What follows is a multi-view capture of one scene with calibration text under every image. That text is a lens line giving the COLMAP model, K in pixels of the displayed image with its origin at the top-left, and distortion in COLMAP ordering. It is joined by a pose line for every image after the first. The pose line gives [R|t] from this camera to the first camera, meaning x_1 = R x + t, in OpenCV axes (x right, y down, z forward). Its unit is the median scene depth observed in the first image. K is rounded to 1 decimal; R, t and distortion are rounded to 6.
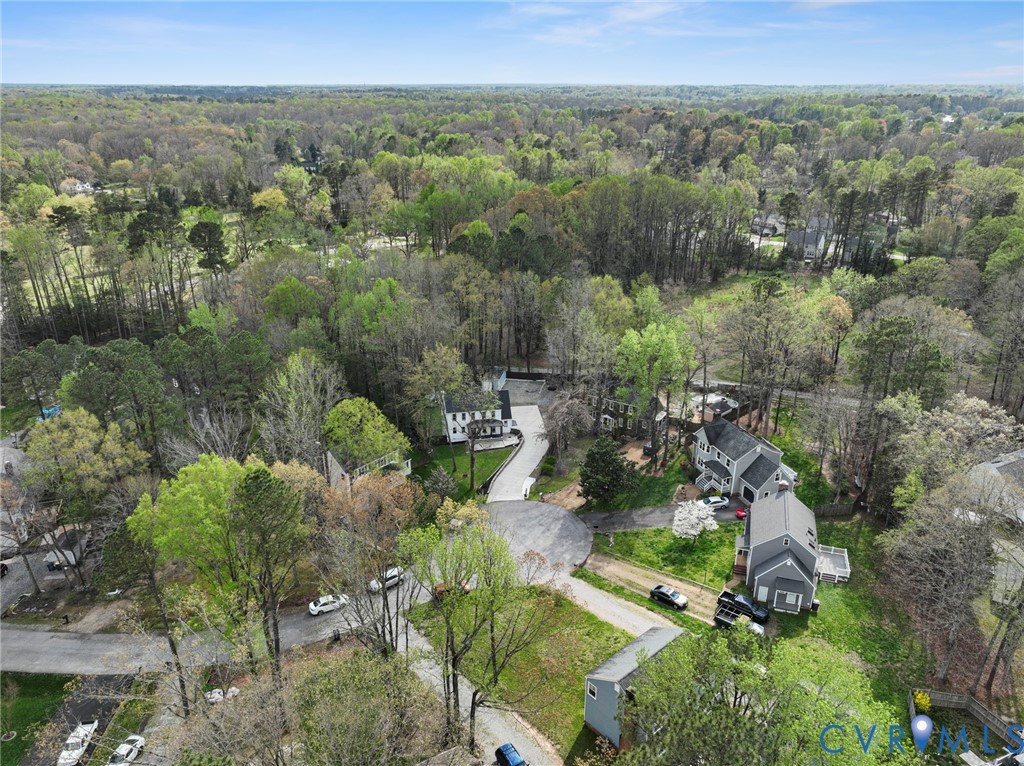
lens RADIAL K [[717.9, 0, 511.5], [0, 717.9, 378.2], [0, 0, 1]] dist [-0.006697, 0.001704]
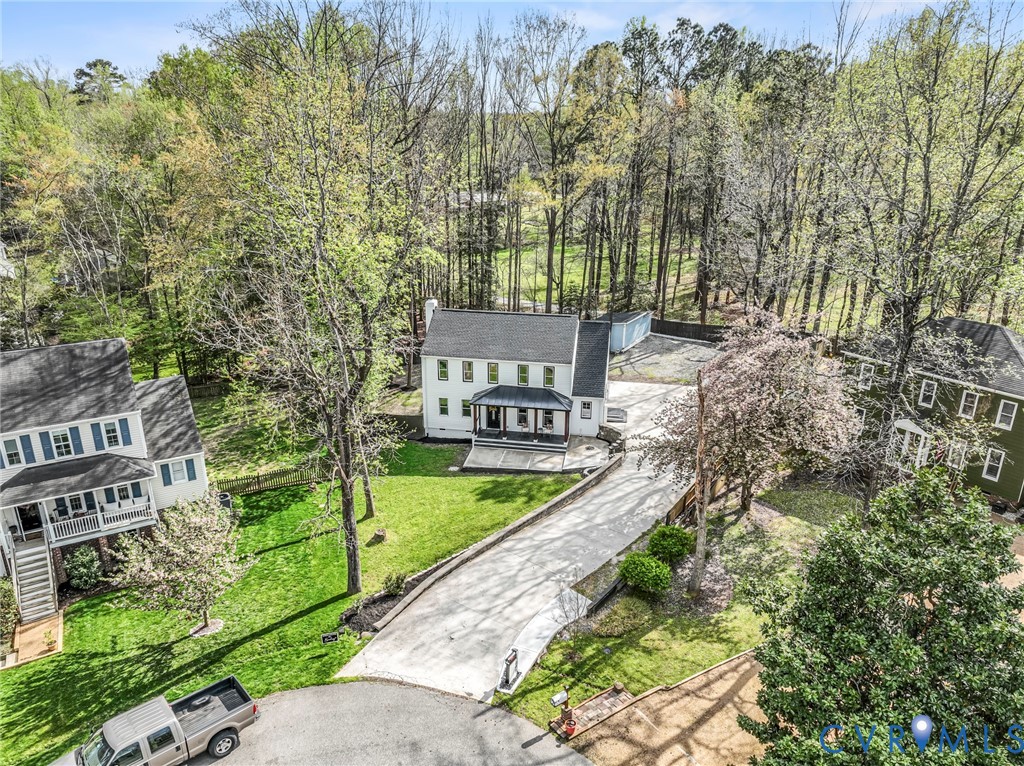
lens RADIAL K [[717.9, 0, 511.5], [0, 717.9, 378.2], [0, 0, 1]] dist [-0.006697, 0.001704]
pose [[0.938205, 0.120445, -0.324446, 0.071815], [-0.134230, 0.990741, -0.020360, 0.061244], [0.318989, 0.062652, 0.945685, 0.662169]]
